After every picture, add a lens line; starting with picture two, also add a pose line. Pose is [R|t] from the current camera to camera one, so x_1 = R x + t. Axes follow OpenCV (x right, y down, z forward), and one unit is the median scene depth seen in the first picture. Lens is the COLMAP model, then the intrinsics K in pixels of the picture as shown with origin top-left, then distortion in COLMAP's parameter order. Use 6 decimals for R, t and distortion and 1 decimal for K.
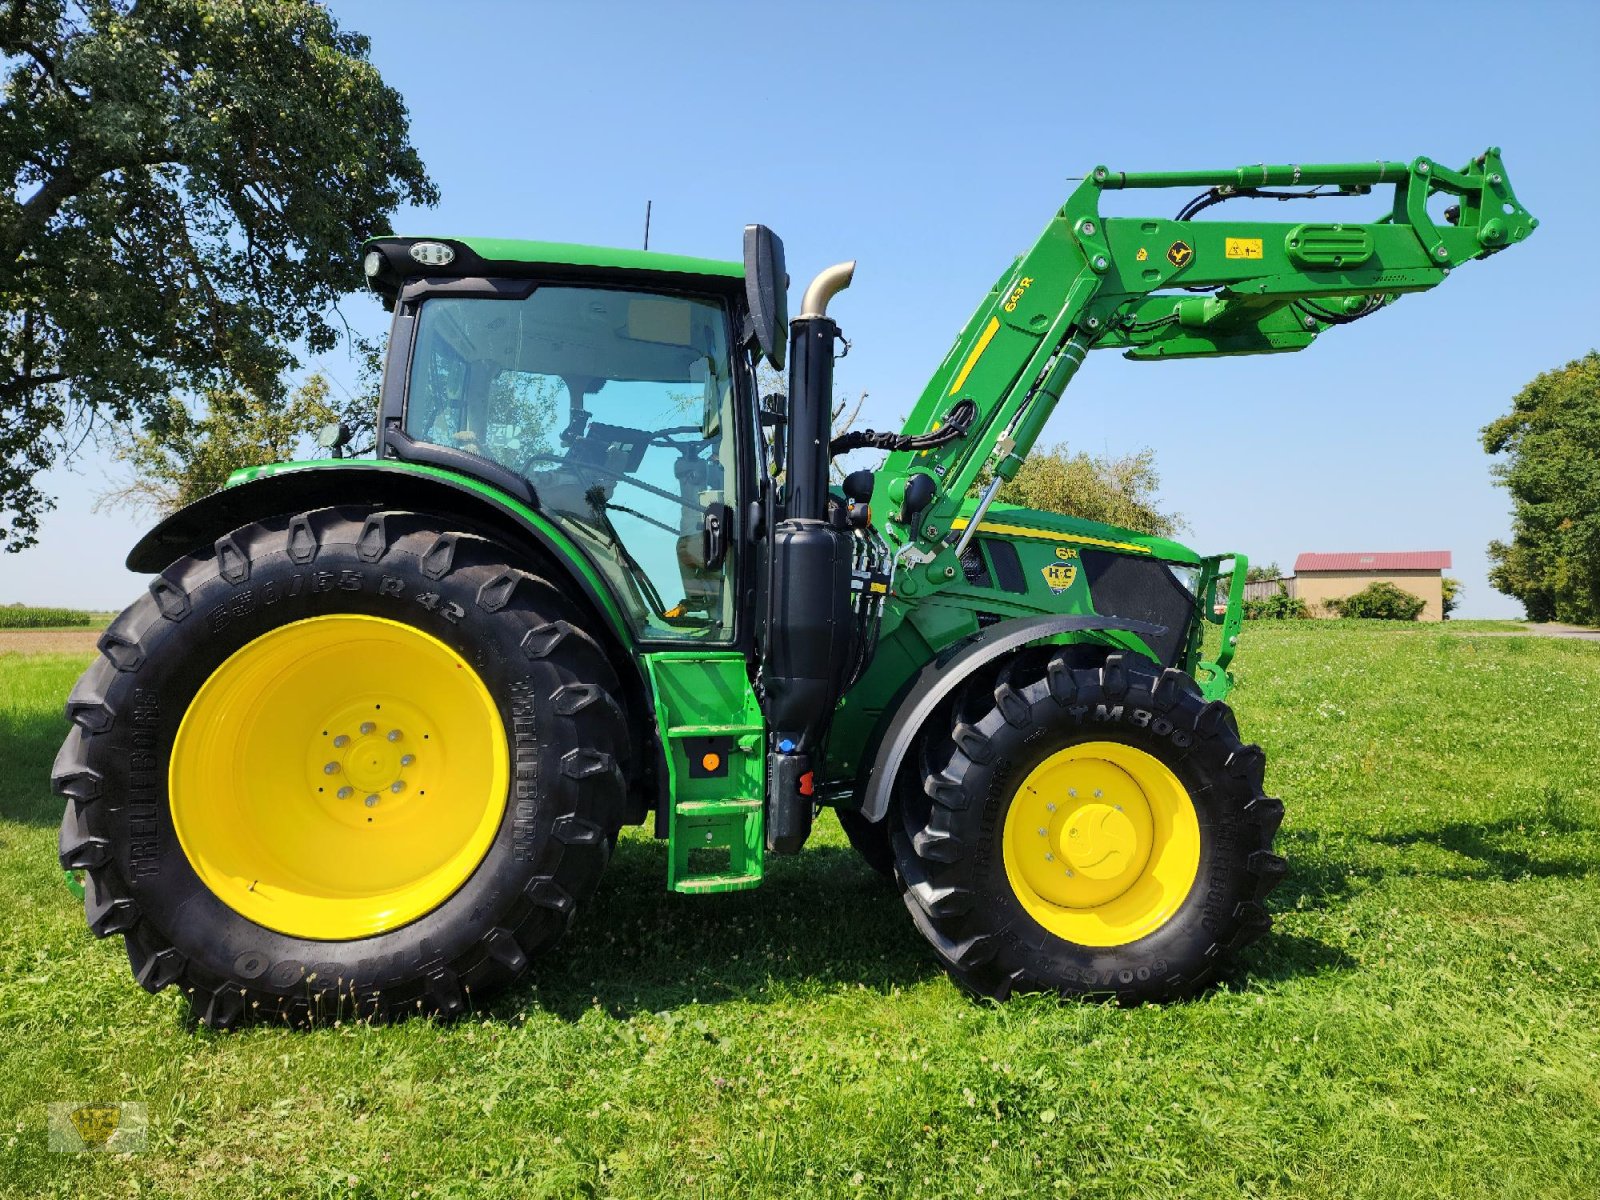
lens RADIAL K [[1051.7, 0, 820.4], [0, 1051.7, 616.9], [0, 0, 1]] dist [0.009540, -0.000942]
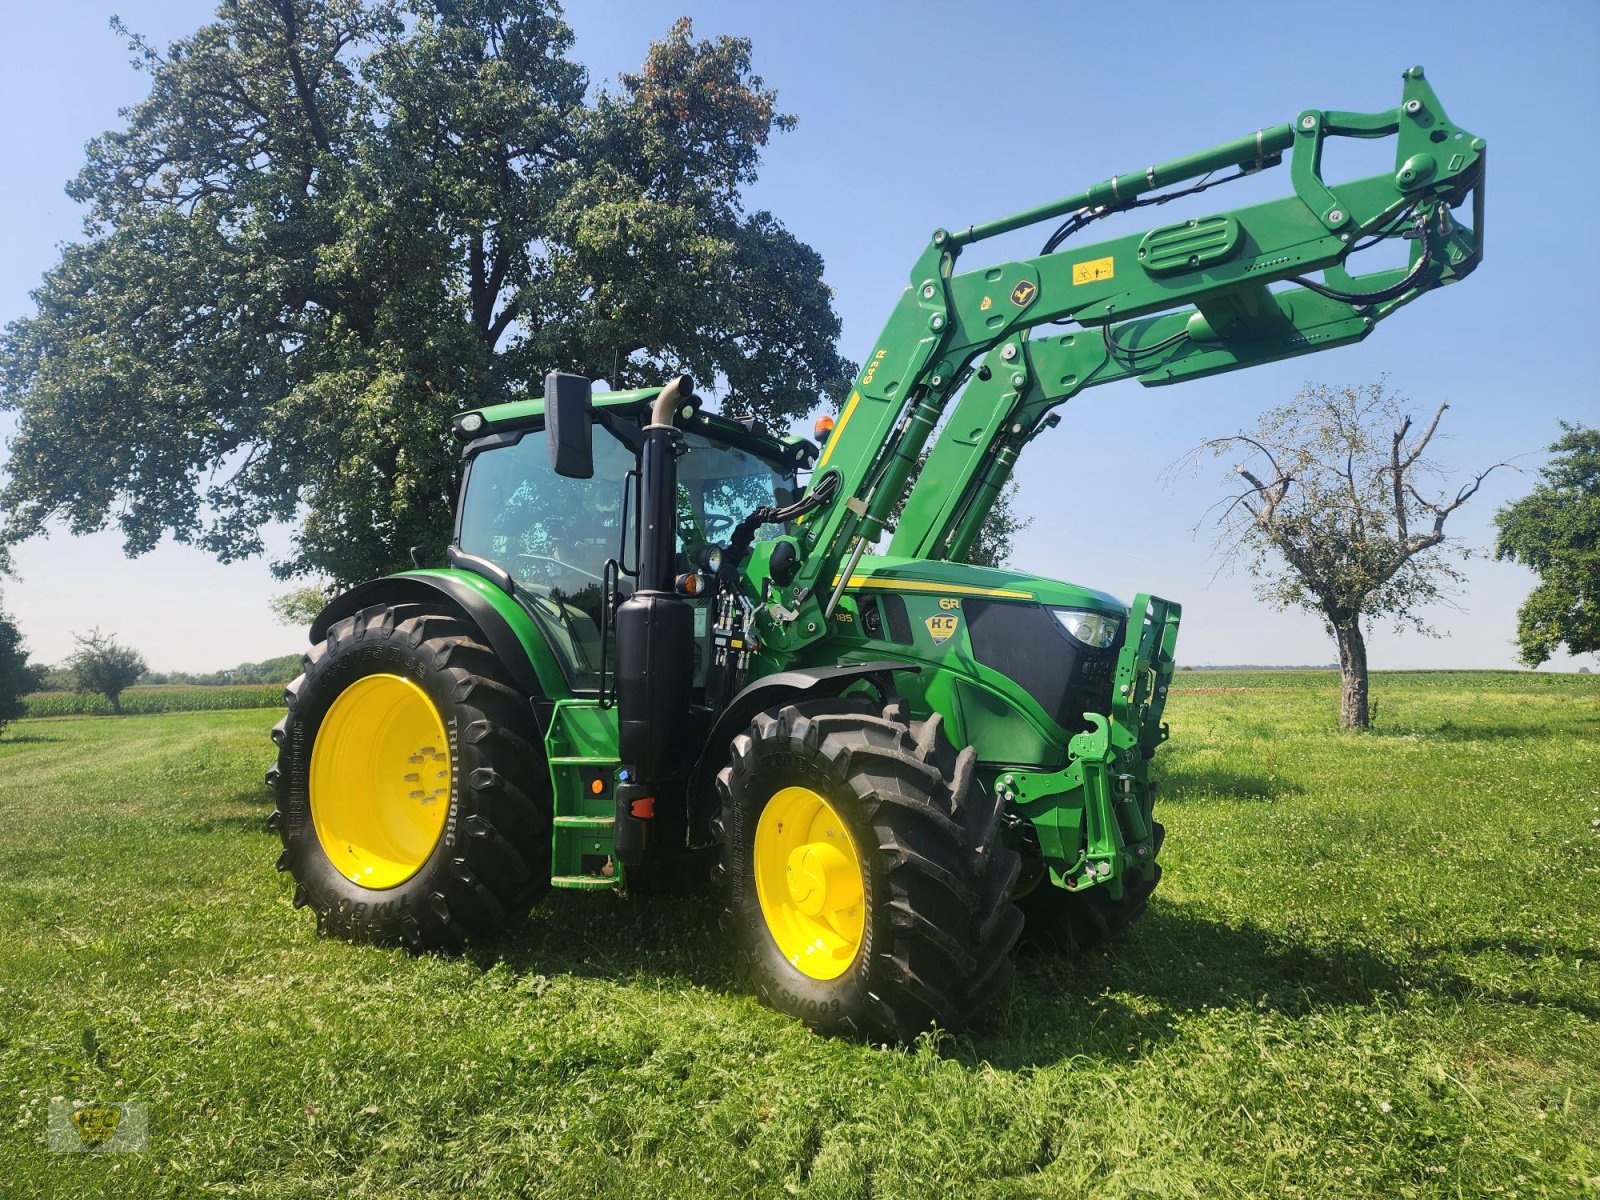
lens RADIAL K [[1051.7, 0, 820.4], [0, 1051.7, 616.9], [0, 0, 1]] dist [0.009540, -0.000942]
pose [[0.804521, -0.045383, -0.592188, 0.796070], [0.011851, 0.998104, -0.060391, 0.012974], [0.593806, 0.041568, 0.803534, 0.120804]]
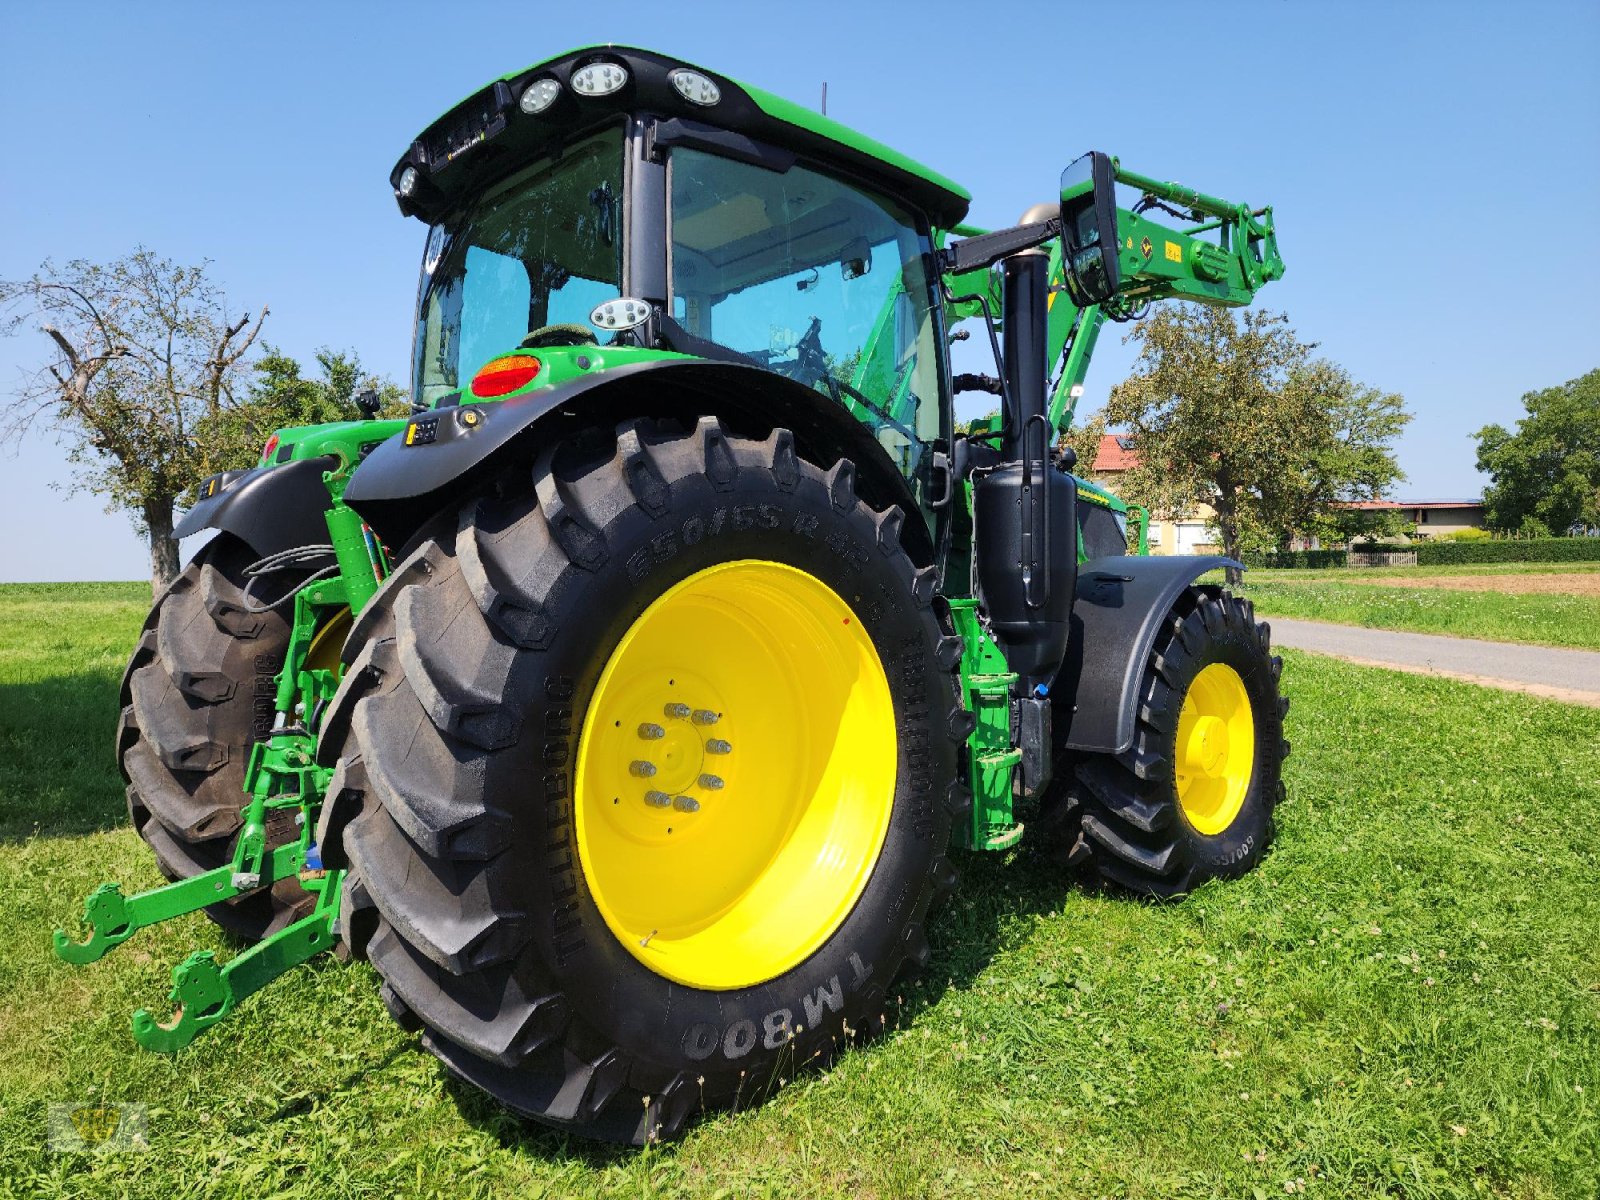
lens RADIAL K [[1051.7, 0, 820.4], [0, 1051.7, 616.9], [0, 0, 1]] dist [0.009540, -0.000942]
pose [[0.786723, -0.042002, 0.615876, -0.719384], [0.017495, 0.998799, 0.045769, 0.005071], [-0.617058, -0.025233, 0.786513, 0.309416]]
